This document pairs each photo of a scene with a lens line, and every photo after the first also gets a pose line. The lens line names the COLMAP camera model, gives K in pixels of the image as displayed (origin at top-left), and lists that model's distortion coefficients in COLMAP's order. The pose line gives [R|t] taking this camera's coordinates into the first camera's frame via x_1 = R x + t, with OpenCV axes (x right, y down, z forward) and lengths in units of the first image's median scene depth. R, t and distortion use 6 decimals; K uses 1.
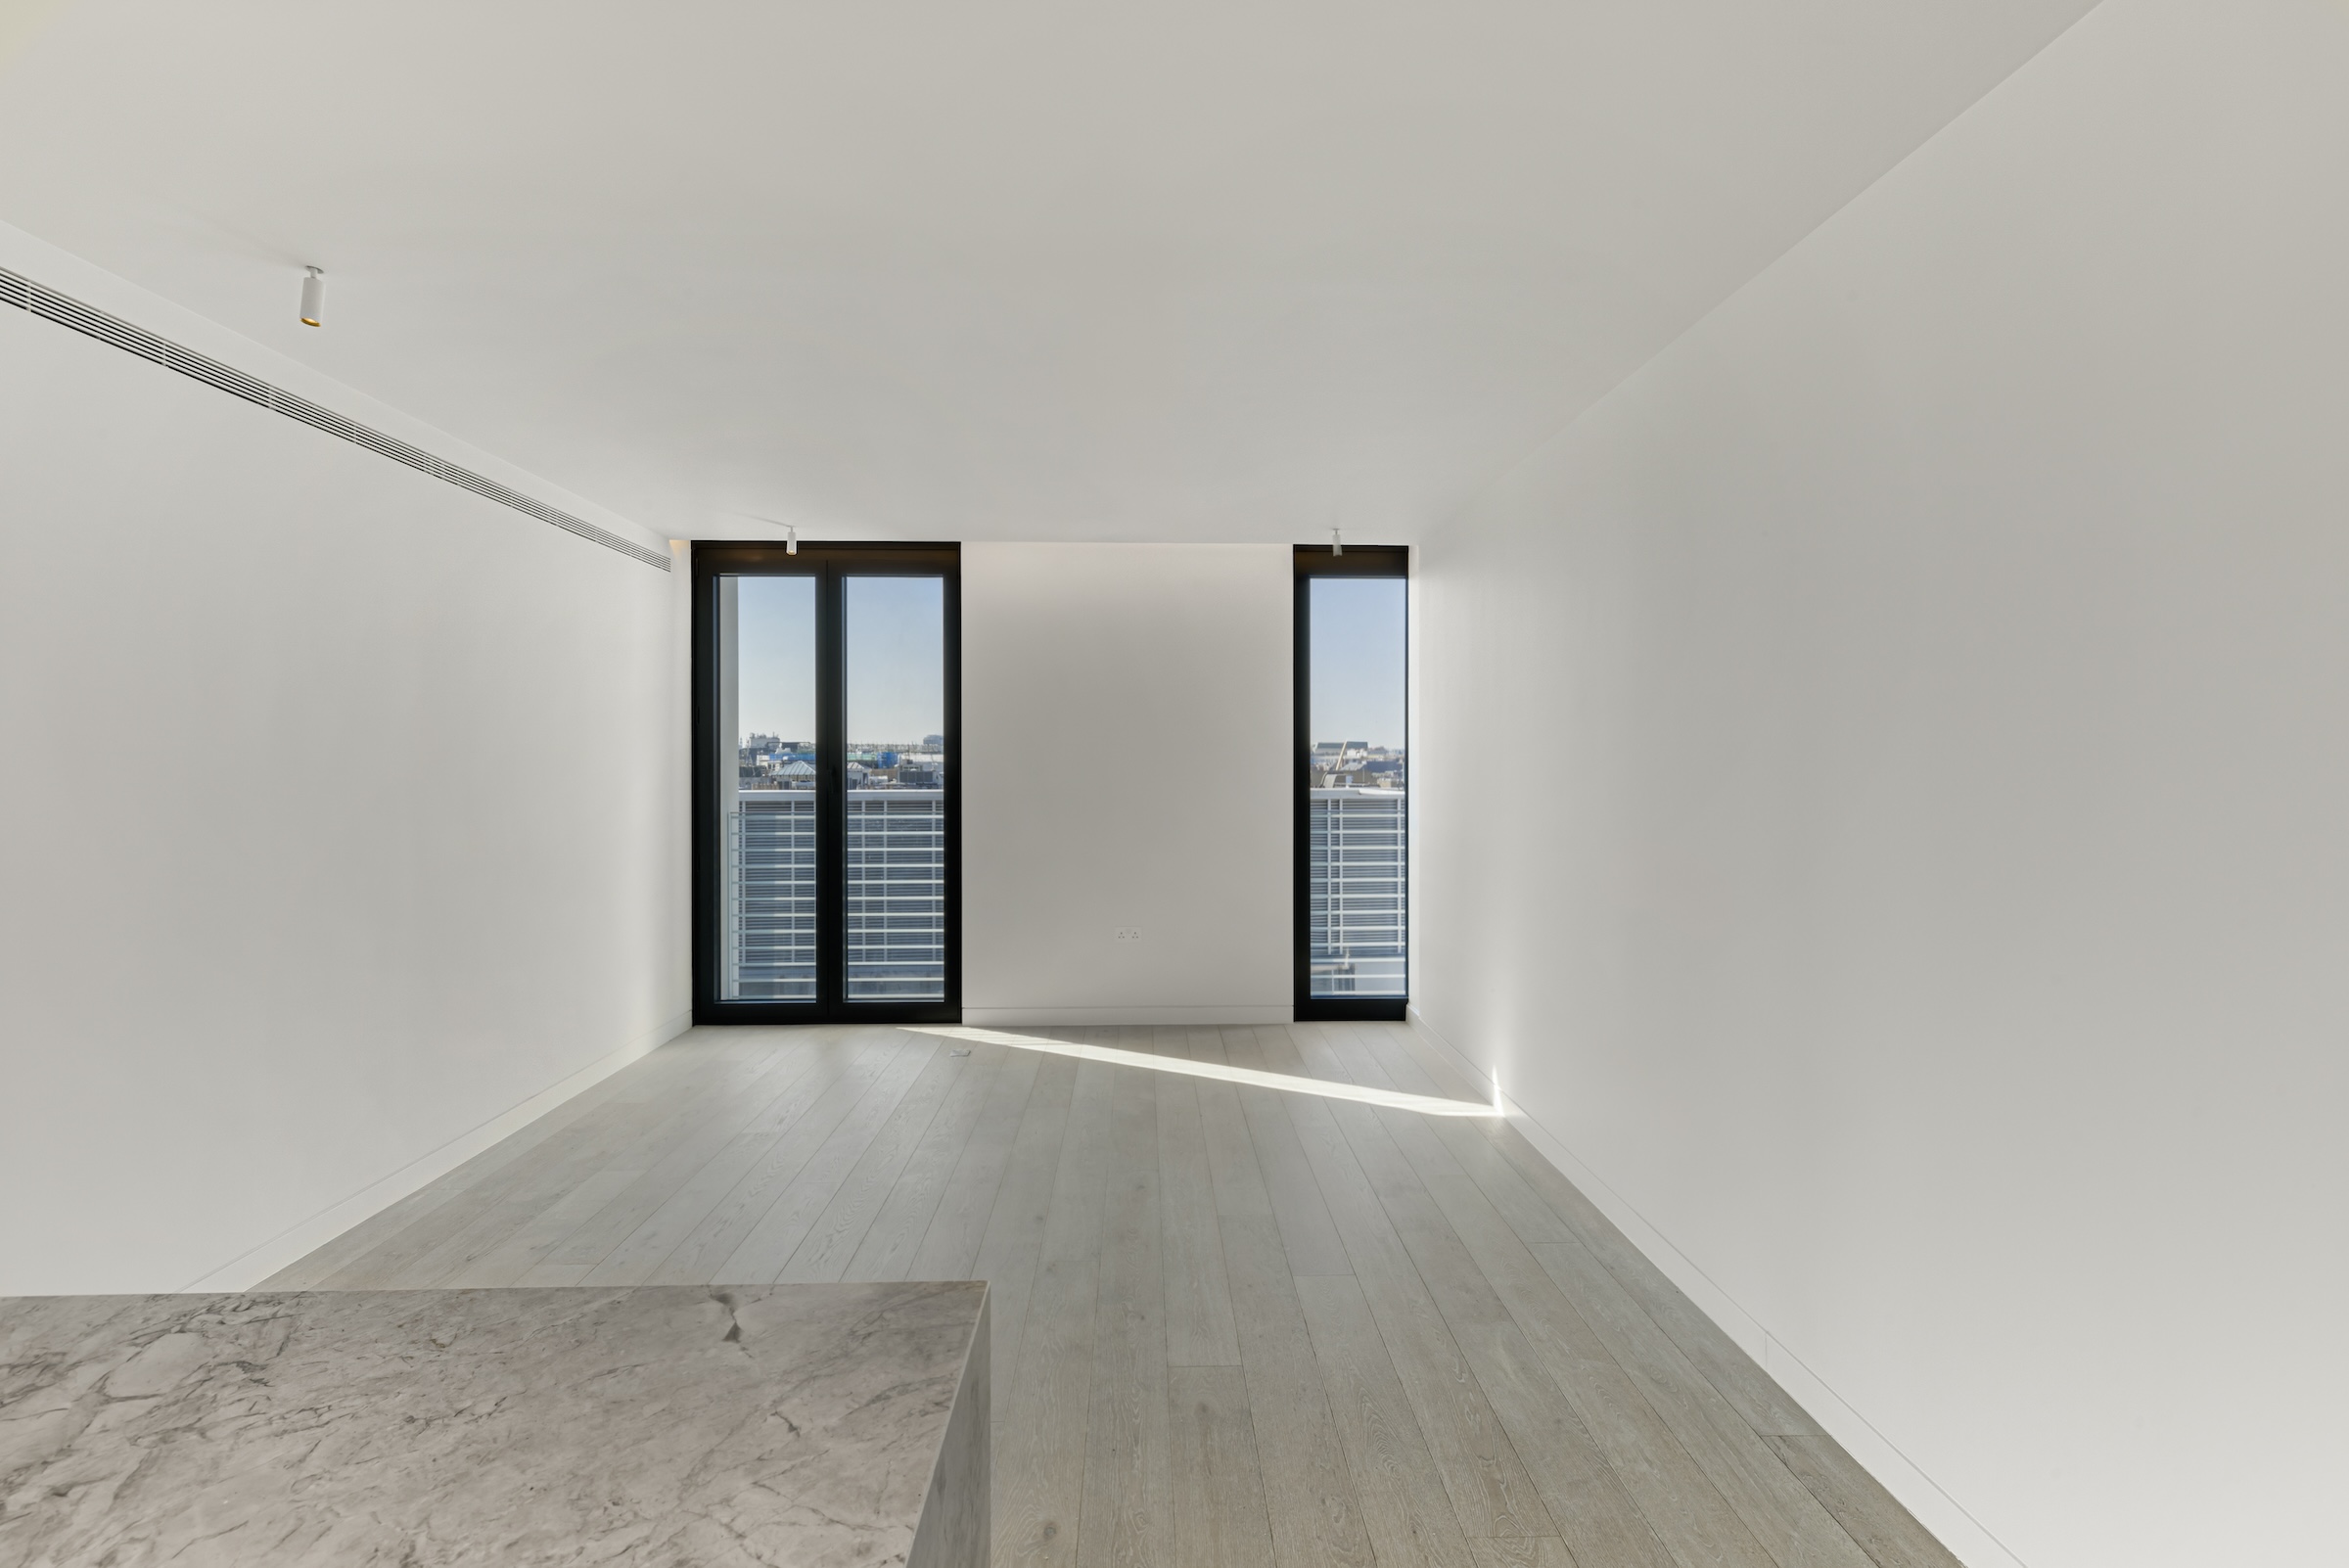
lens RADIAL K [[1055.6, 0, 1172.0], [0, 1055.6, 766.0], [0, 0, 1]] dist [0.000148, 0.000027]
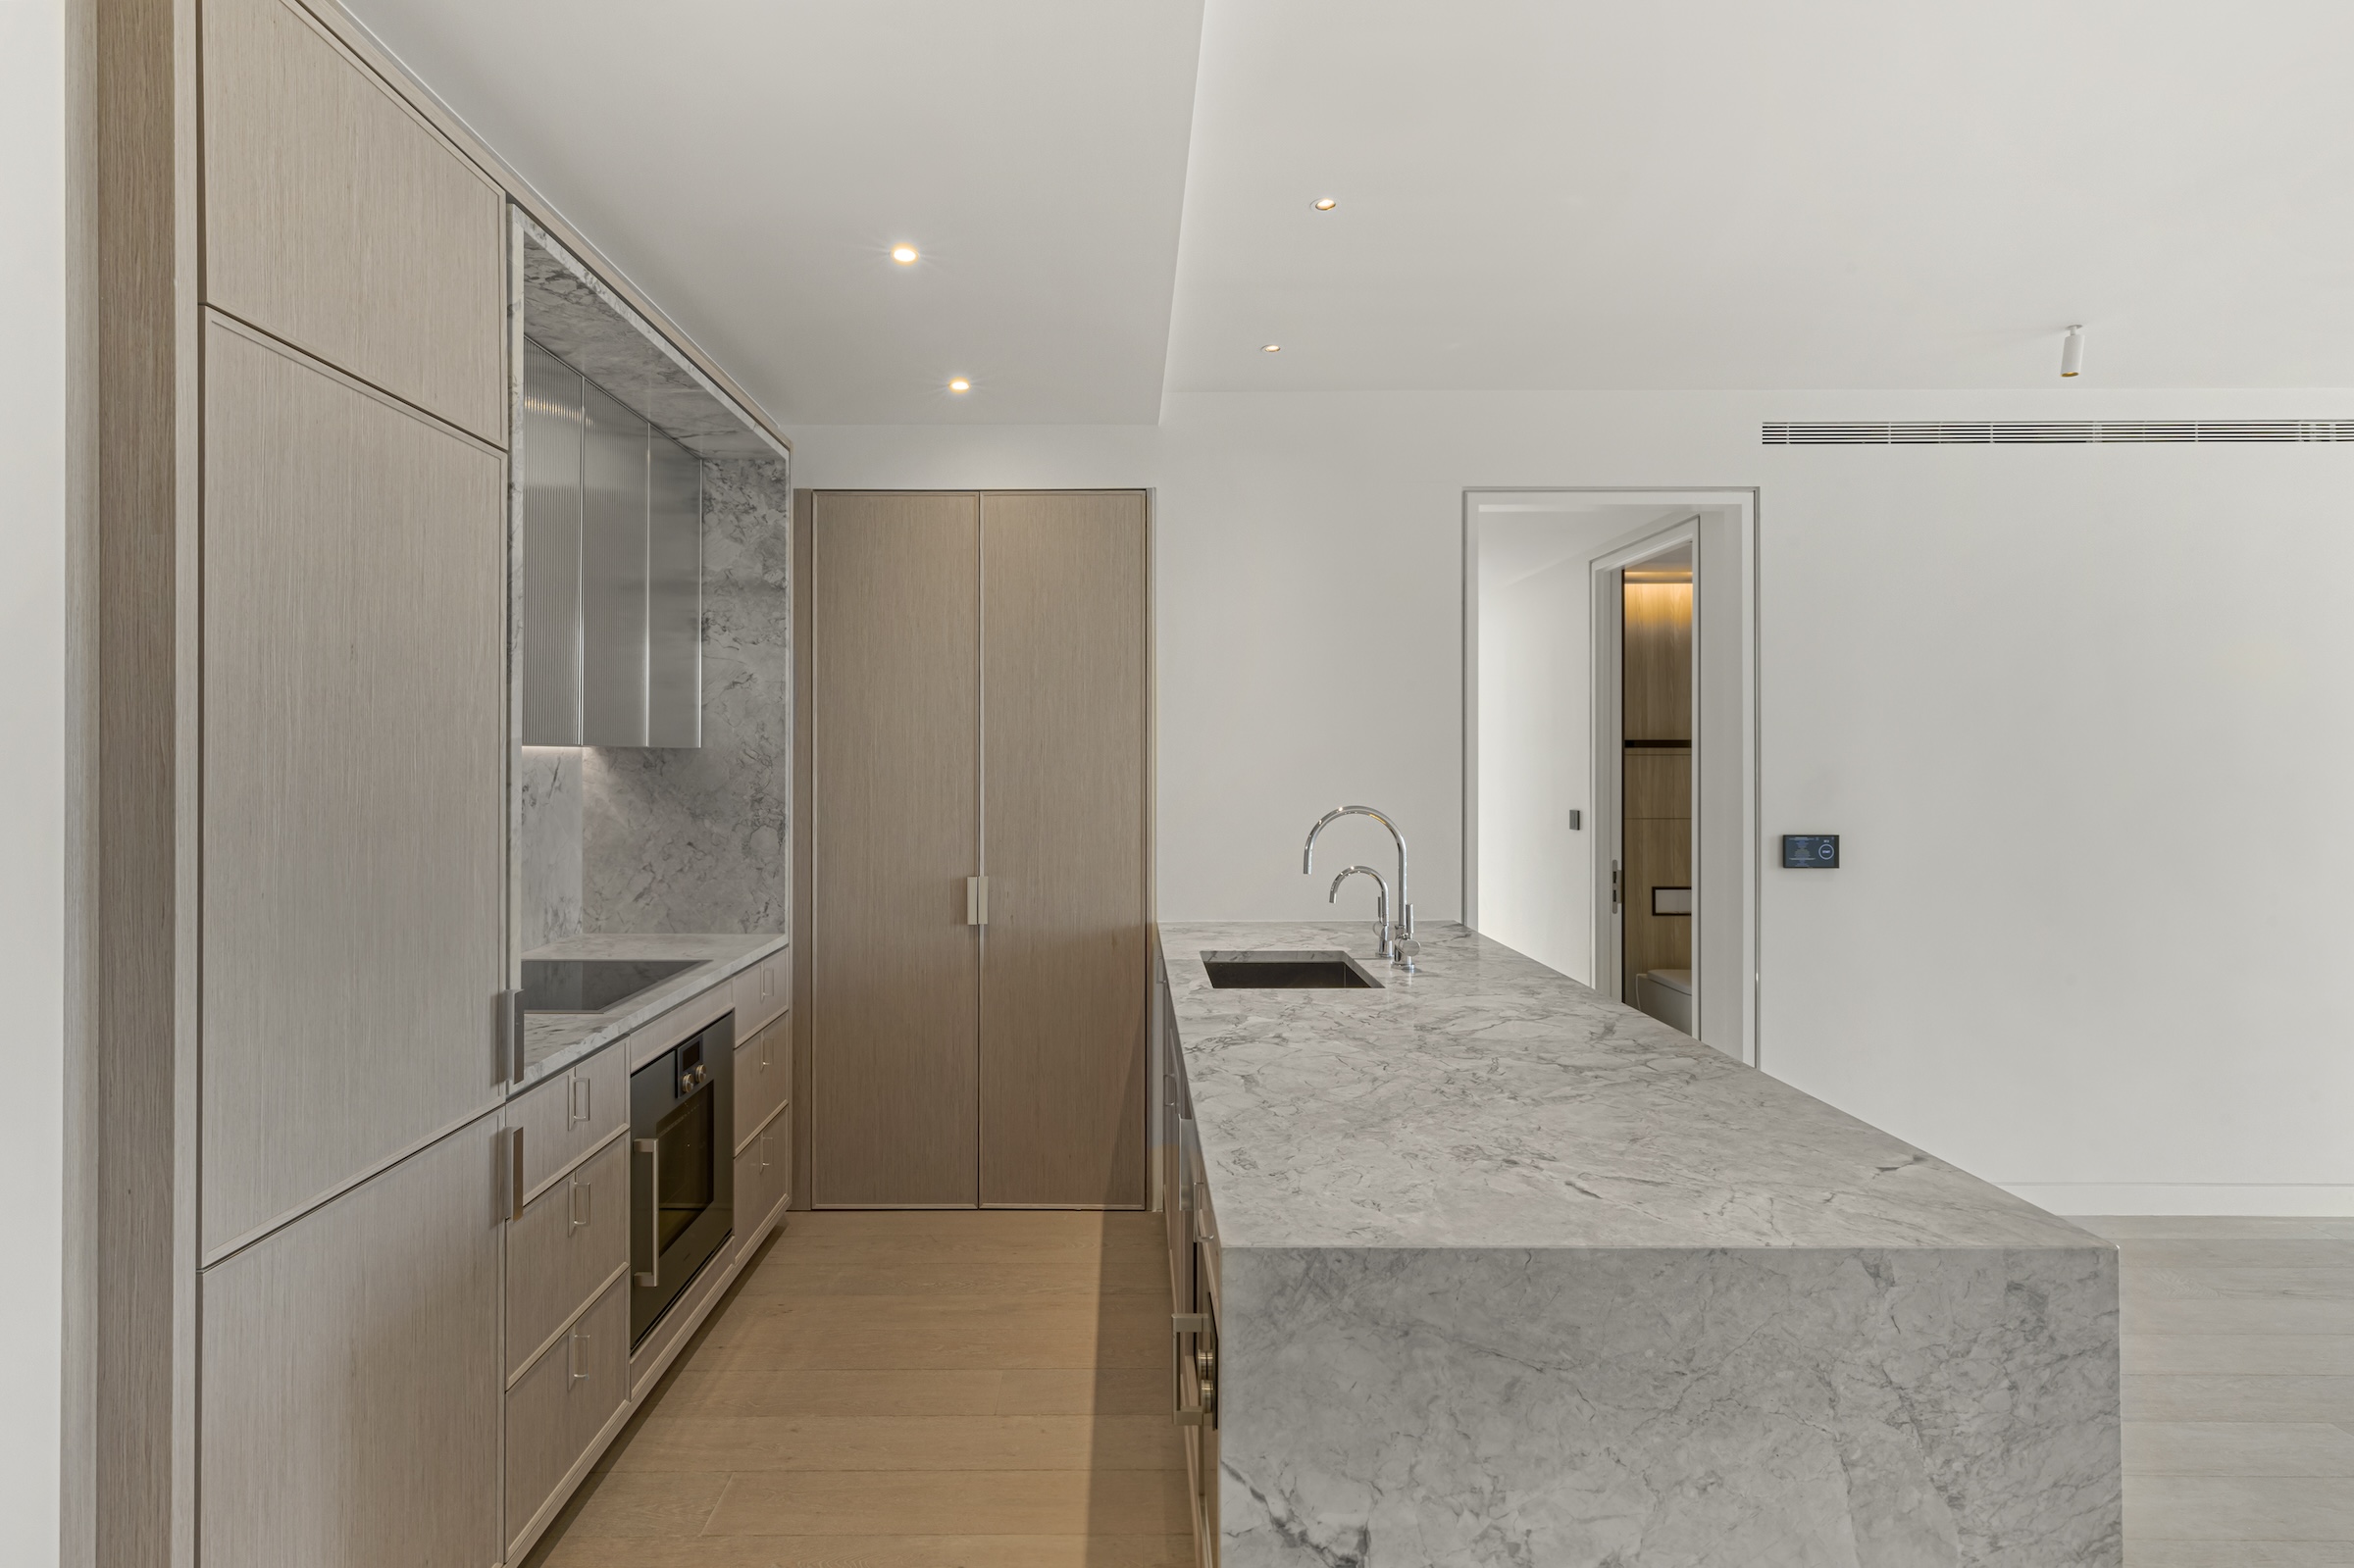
lens RADIAL K [[1057.7, 0, 1174.5], [0, 1057.7, 766.0], [0, 0, 1]] dist [0.000148, 0.000027]
pose [[0.015019, 0.005915, -0.999870, 0.906775], [-0.000793, 0.999982, 0.005904, -0.003520], [0.999887, 0.000704, 0.015023, 0.031410]]
